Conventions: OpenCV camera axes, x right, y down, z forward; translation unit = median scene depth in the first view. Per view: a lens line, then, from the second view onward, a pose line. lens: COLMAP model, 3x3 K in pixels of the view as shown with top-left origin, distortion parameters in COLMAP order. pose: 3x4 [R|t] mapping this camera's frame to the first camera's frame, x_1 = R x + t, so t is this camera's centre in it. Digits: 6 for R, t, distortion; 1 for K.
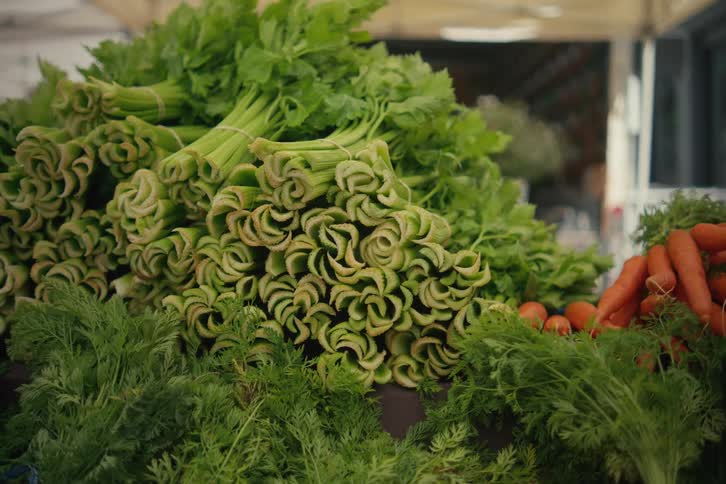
lens RADIAL K [[709.1, 0, 363.0], [0, 709.1, 242.0], [0, 0, 1]] dist [-0.155914, 0.129643]
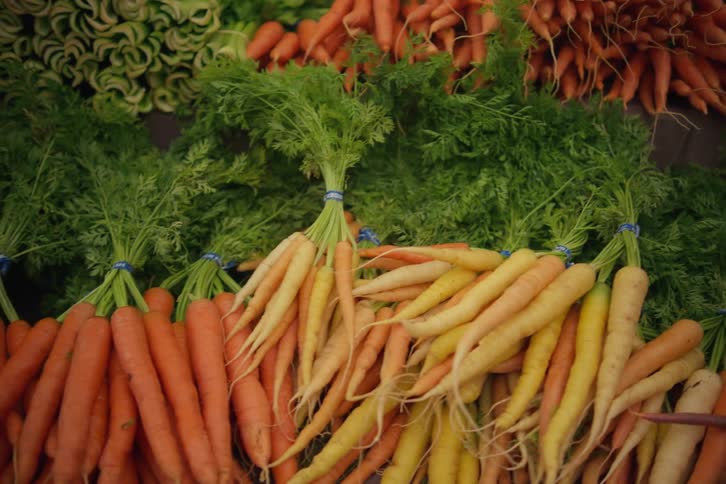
lens RADIAL K [[709.1, 0, 363.0], [0, 709.1, 242.0], [0, 0, 1]] dist [-0.155914, 0.129643]
pose [[0.970915, -0.131875, 0.199834, 0.128181], [0.013203, 0.862860, 0.505271, -0.237350], [-0.239061, -0.487937, 0.839504, -0.294052]]
